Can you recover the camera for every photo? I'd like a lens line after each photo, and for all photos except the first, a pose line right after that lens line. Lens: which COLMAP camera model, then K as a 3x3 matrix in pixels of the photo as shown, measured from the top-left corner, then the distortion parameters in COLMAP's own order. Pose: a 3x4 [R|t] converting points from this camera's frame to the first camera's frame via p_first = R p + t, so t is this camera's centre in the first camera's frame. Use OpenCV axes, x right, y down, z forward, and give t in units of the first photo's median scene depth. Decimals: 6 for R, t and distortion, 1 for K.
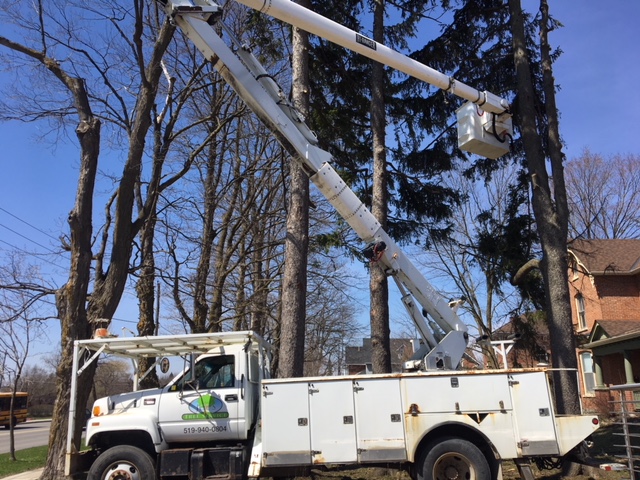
lens RADIAL K [[537.5, 0, 317.9], [0, 537.5, 246.4], [0, 0, 1]] dist [0.083196, -0.114714]
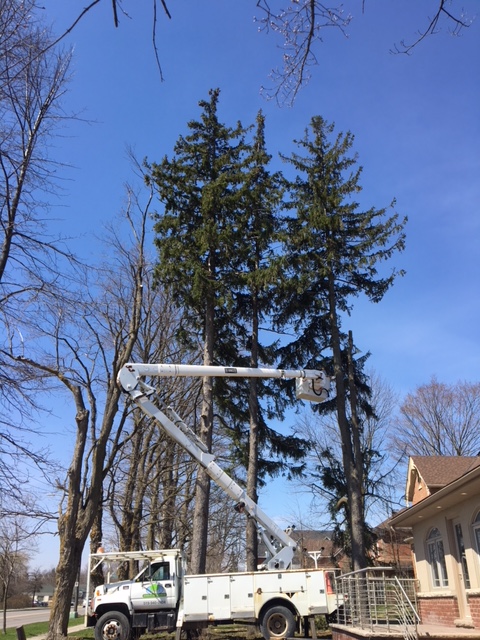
lens RADIAL K [[537.5, 0, 253.3], [0, 537.5, 322.5], [0, 0, 1]] dist [0.083196, -0.114714]
pose [[0.998293, 0.022893, 0.053722, 0.018049], [-0.012305, 0.981763, -0.189709, -0.254052], [-0.057085, 0.188724, 0.980370, -1.010498]]
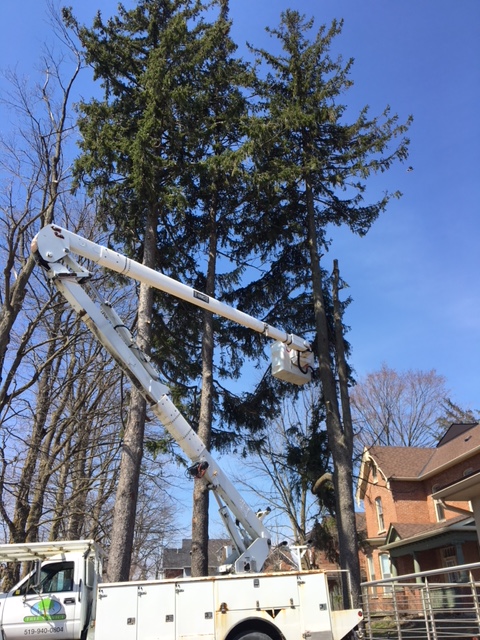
lens RADIAL K [[537.5, 0, 245.8], [0, 537.5, 313.9], [0, 0, 1]] dist [0.083196, -0.114714]
pose [[0.981518, 0.073591, 0.176654, -0.036118], [-0.033076, 0.974450, -0.222158, -0.066316], [-0.188489, 0.212209, 0.958874, -0.294196]]
